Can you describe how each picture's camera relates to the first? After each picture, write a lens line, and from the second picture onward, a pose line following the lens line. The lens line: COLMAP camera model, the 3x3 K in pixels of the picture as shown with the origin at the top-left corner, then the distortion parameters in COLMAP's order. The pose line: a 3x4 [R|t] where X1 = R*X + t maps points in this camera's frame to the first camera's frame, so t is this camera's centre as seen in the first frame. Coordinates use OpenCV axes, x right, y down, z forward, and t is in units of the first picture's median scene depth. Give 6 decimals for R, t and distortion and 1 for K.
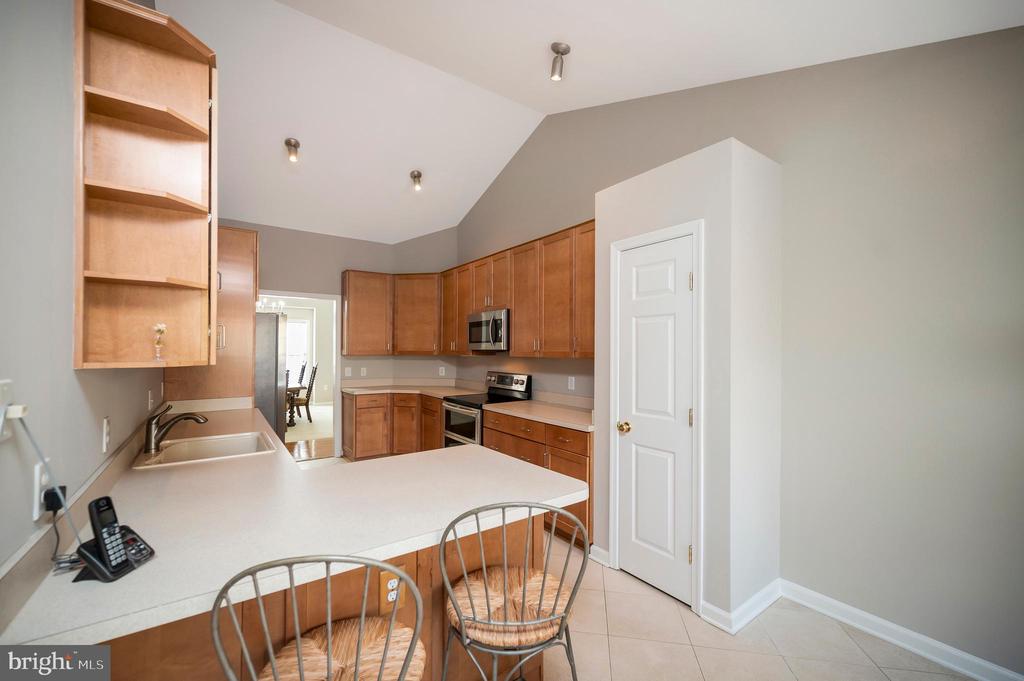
lens RADIAL K [[415.8, 0, 513.8], [0, 415.8, 346.6], [0, 0, 1]] dist [-0.001463, 0.000038]
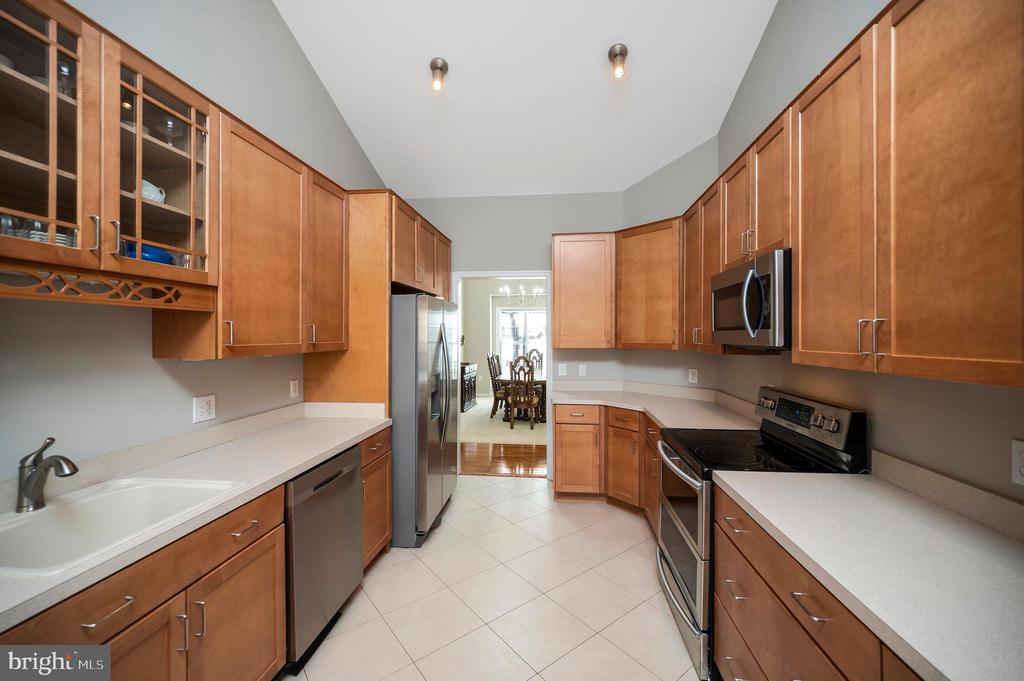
lens RADIAL K [[415.8, 0, 512.6], [0, 415.8, 336.0], [0, 0, 1]] dist [-0.001463, 0.000038]
pose [[0.744270, -0.001241, -0.667877, 0.052050], [0.004929, 0.999981, 0.003635, -0.005472], [0.667860, -0.005998, 0.744263, 0.445725]]
